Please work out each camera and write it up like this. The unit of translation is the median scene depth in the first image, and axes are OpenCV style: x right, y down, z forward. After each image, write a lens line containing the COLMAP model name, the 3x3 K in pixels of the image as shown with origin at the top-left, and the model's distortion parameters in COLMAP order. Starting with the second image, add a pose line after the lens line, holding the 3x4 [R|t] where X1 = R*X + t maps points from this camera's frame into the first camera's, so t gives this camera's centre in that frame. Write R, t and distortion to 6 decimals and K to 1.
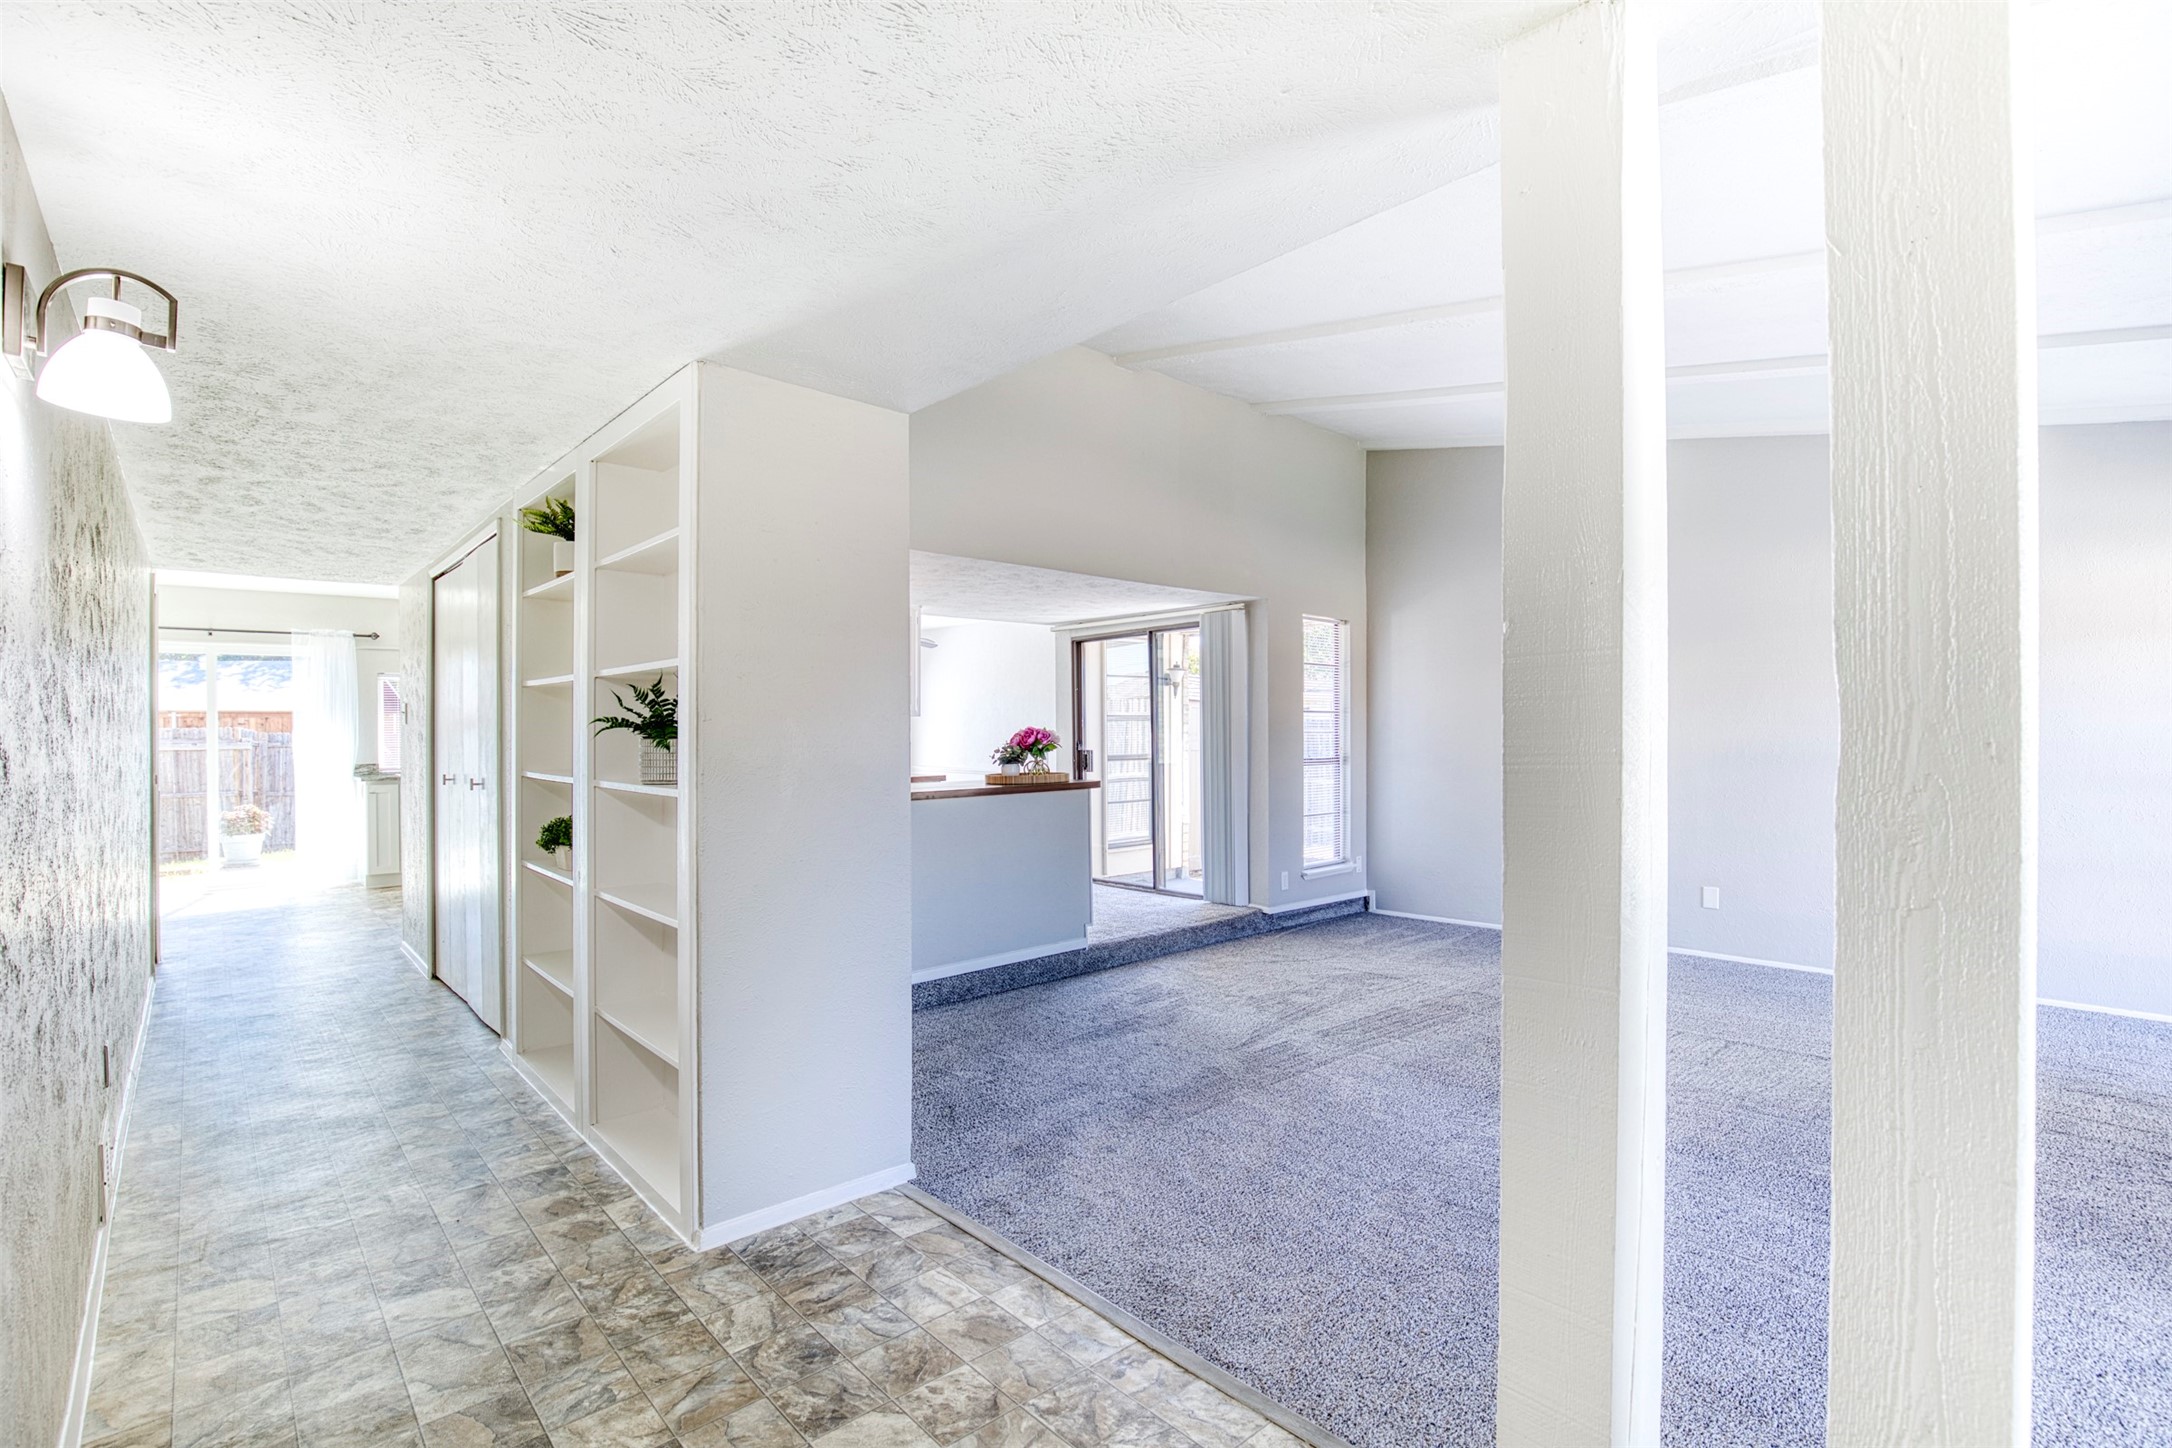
lens RADIAL K [[1017.3, 0, 1092.6], [0, 1017.3, 725.5], [0, 0, 1]] dist [-0.035452, 0.006361]
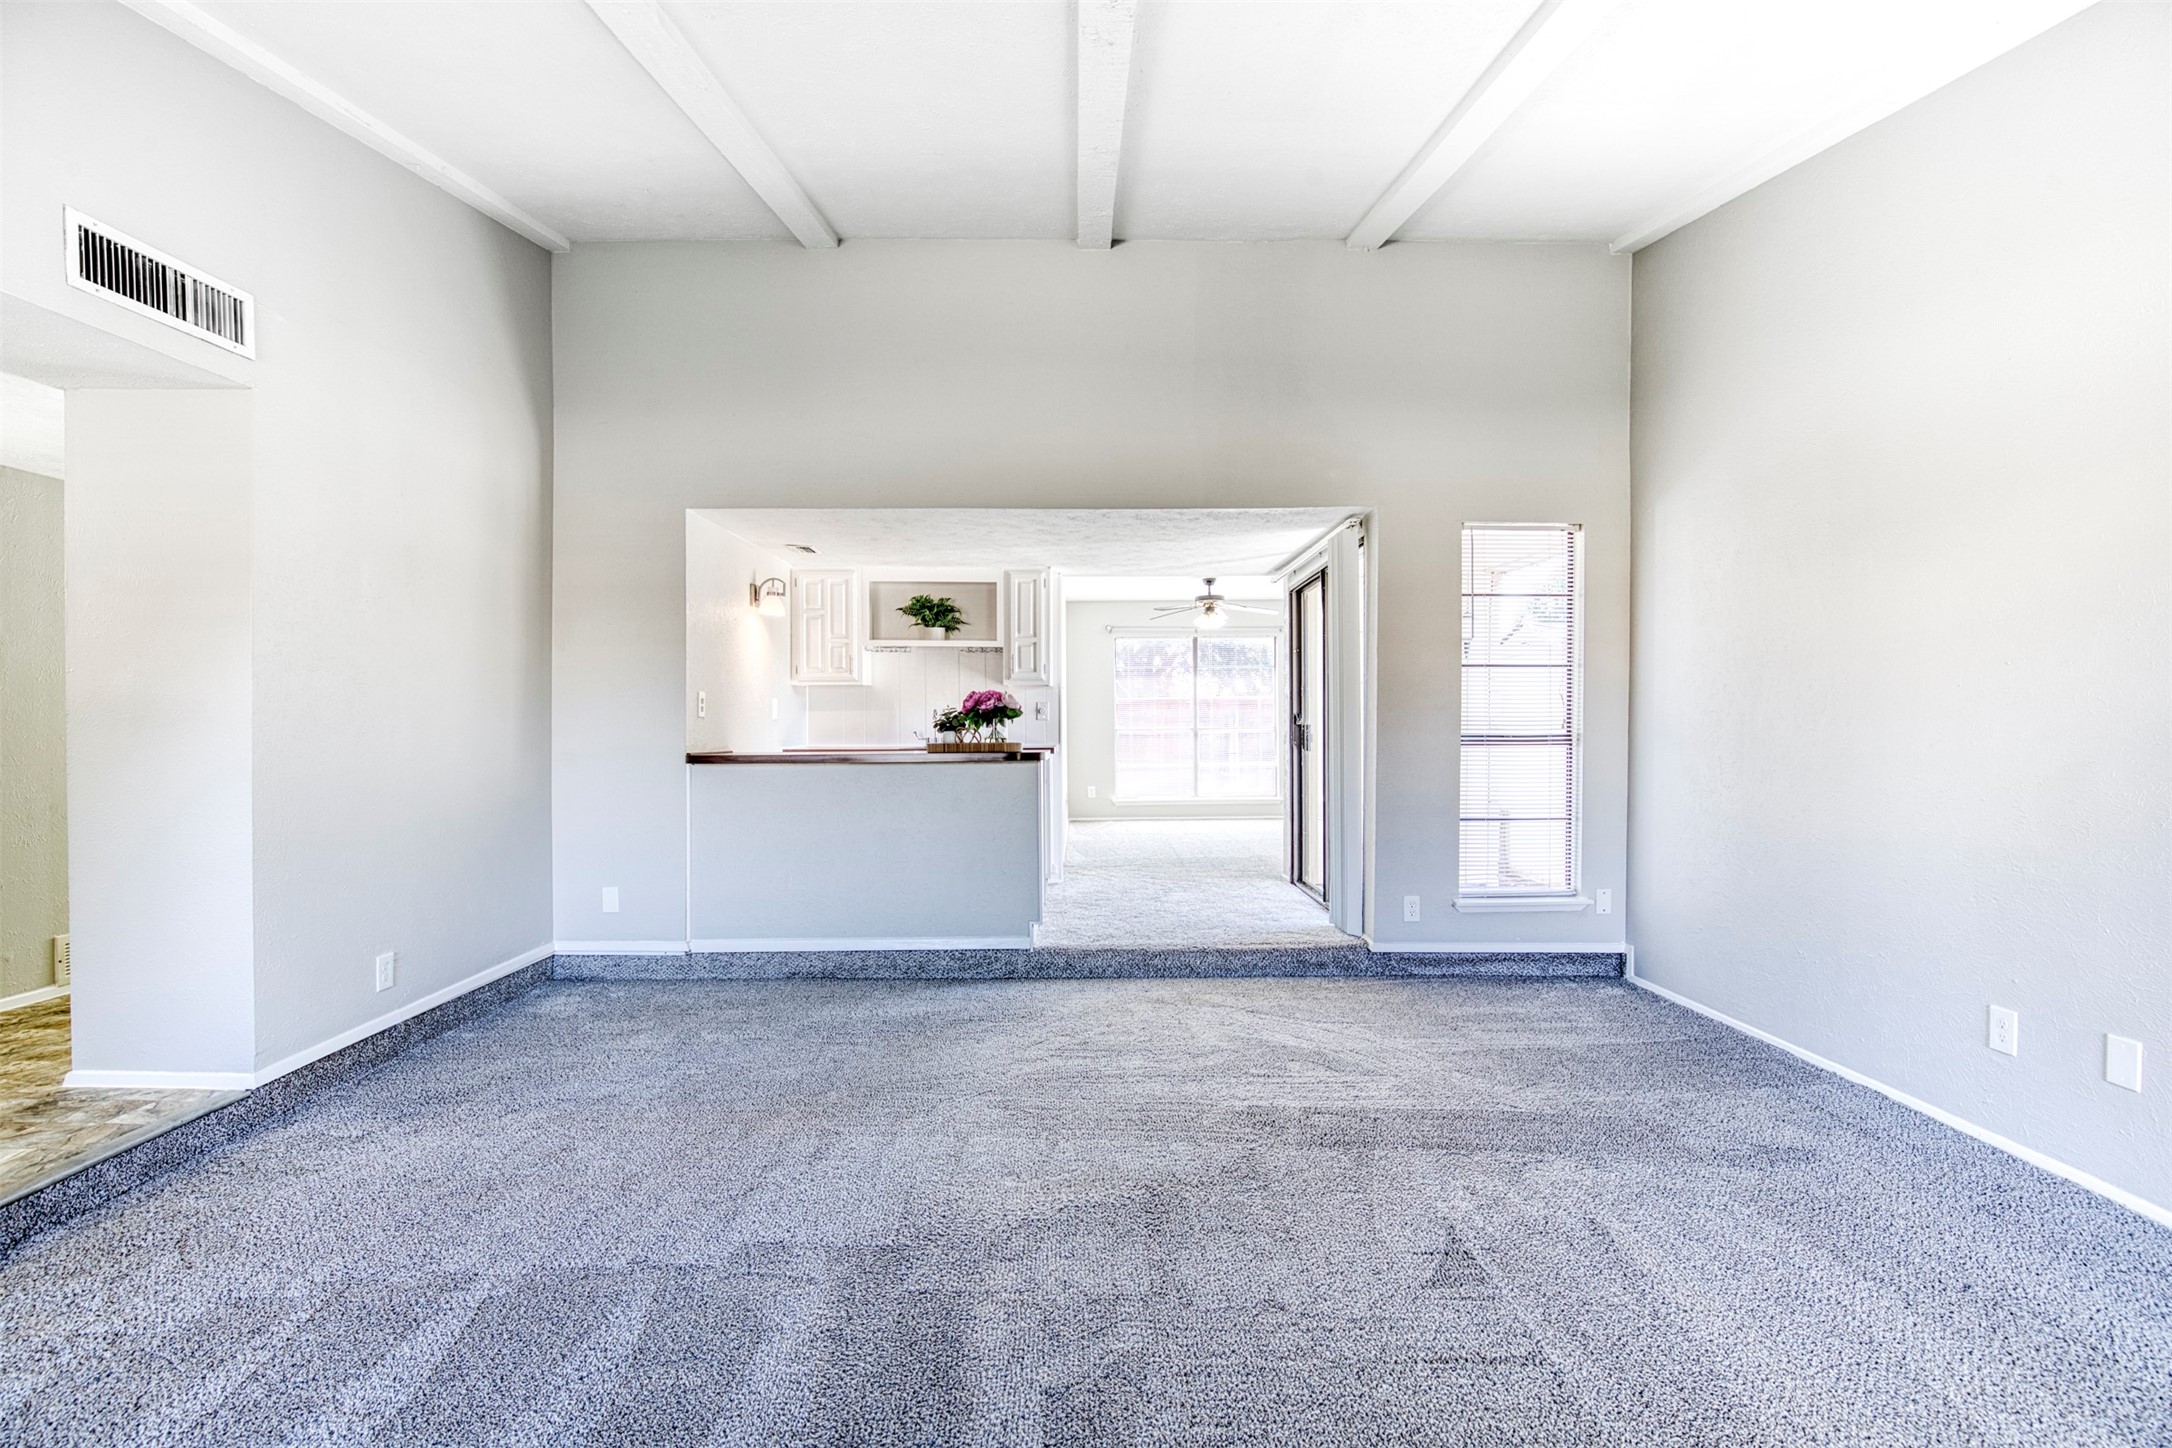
lens RADIAL K [[1017.3, 0, 1084.6], [0, 1017.3, 726.6], [0, 0, 1]] dist [-0.035452, 0.006361]
pose [[0.740173, 0.006300, -0.672387, 0.497162], [0.001549, 0.999937, 0.011075, 0.019793], [0.672415, -0.009239, 0.740117, 0.337662]]
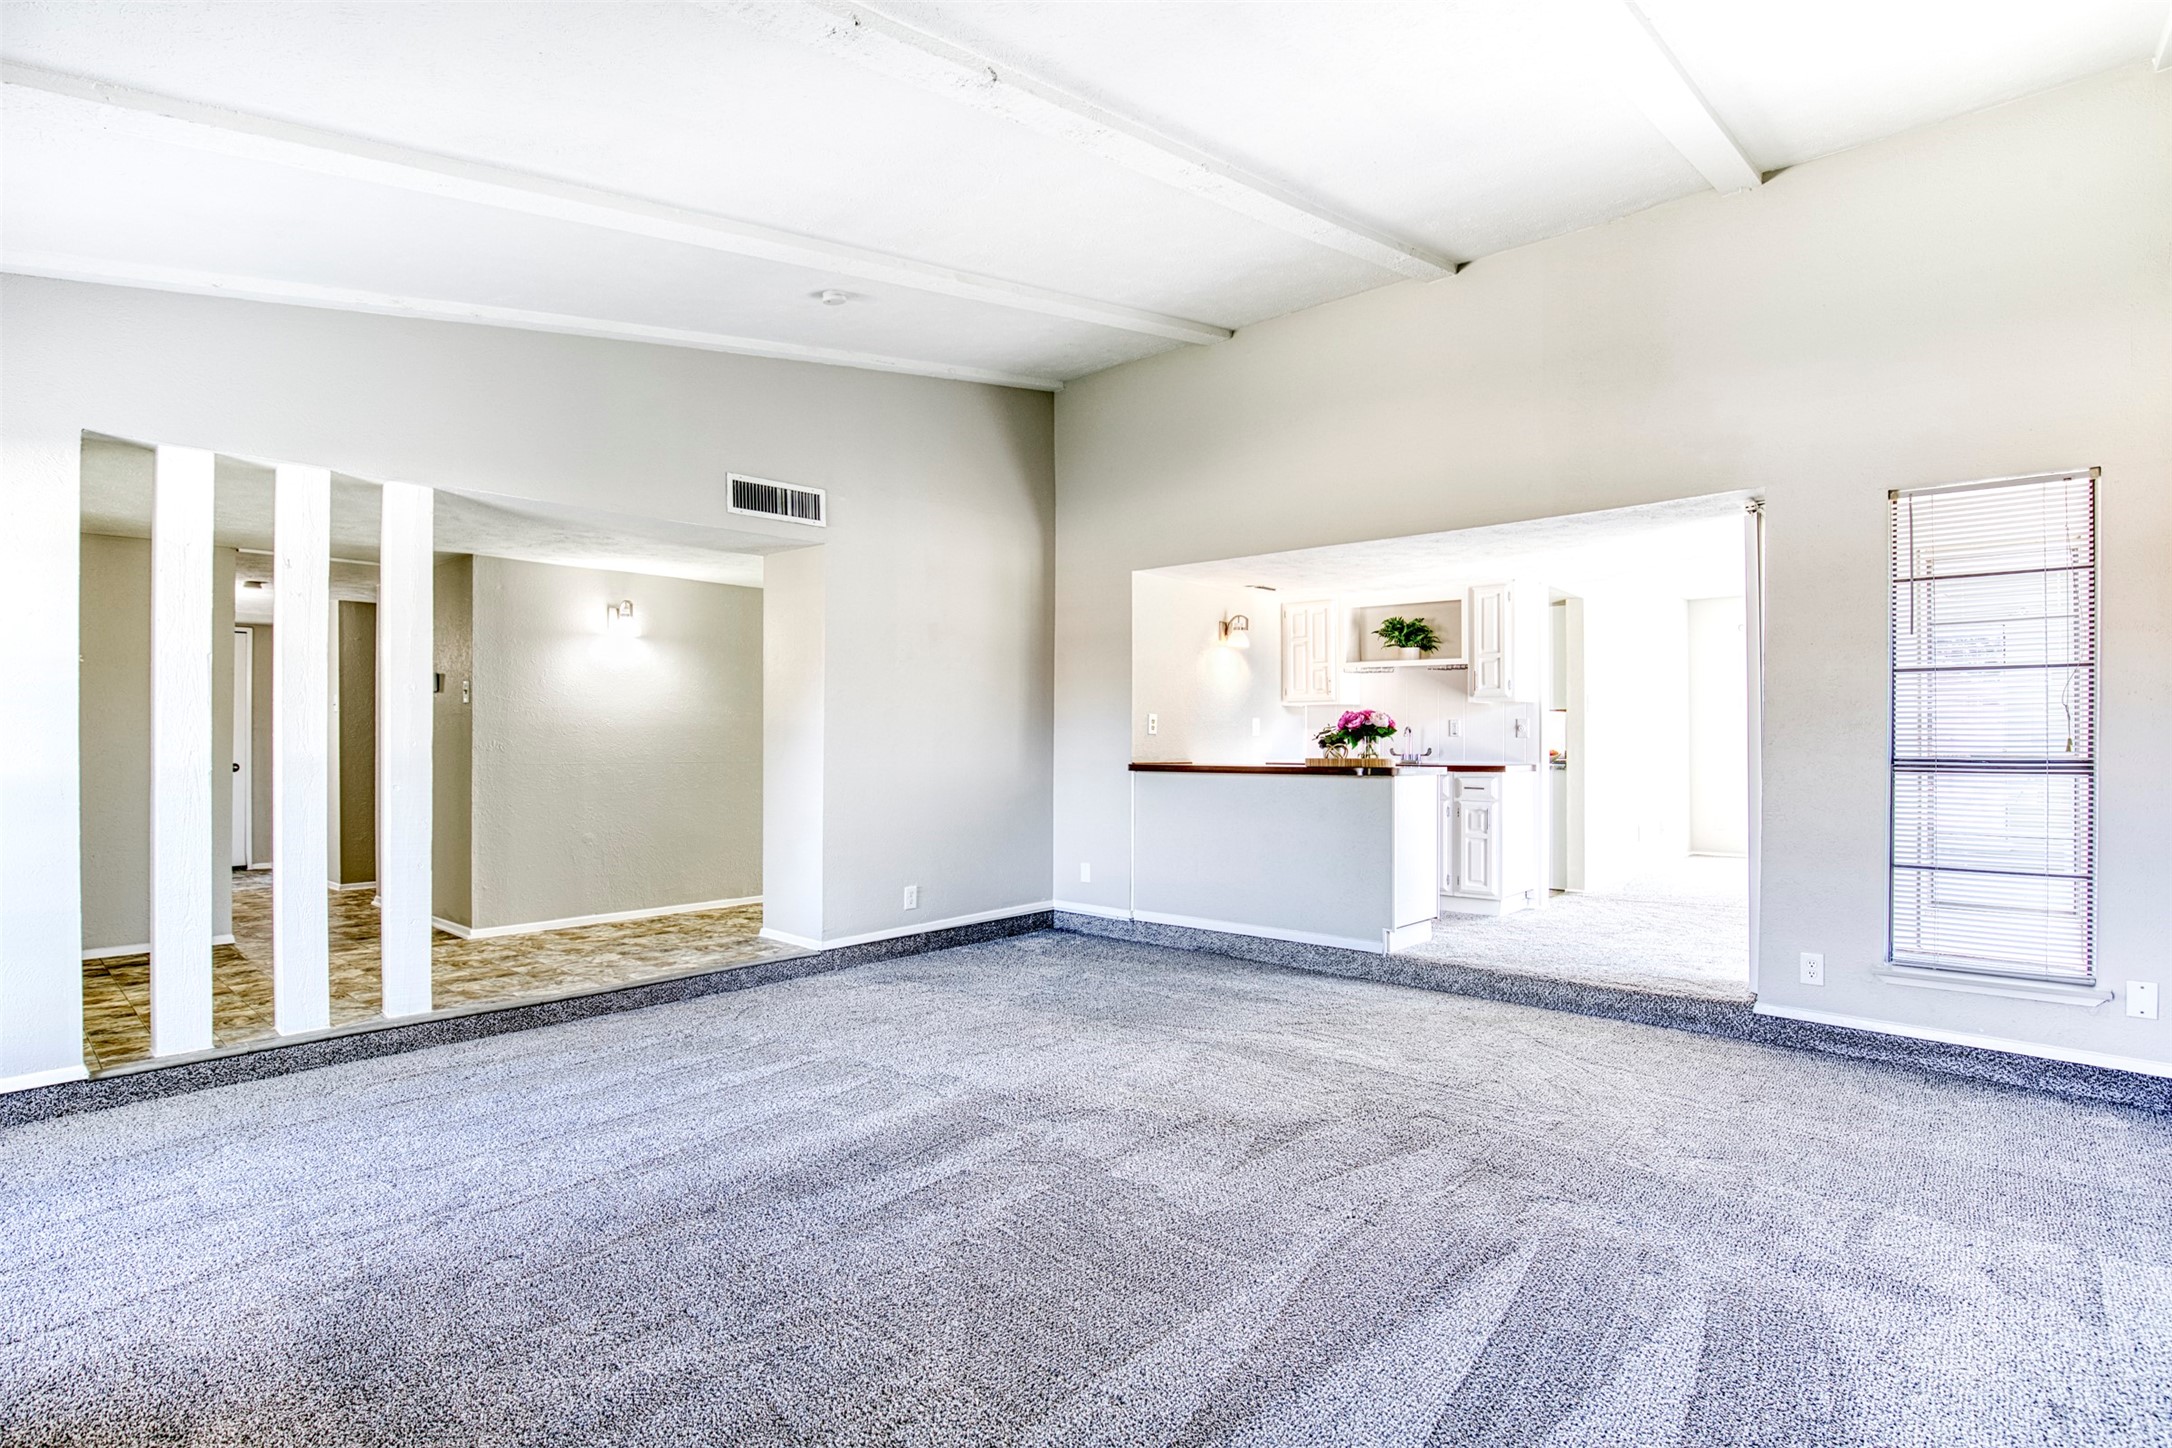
lens RADIAL K [[1077.2, 0, 1071.3], [0, 1077.2, 725.2], [0, 0, 1]] dist [-0.026977, 0.000680]
pose [[0.079528, -0.006430, -0.996812, 0.765626], [0.002013, 0.999978, -0.006290, 0.018384], [0.996831, -0.001506, 0.079540, 0.542028]]
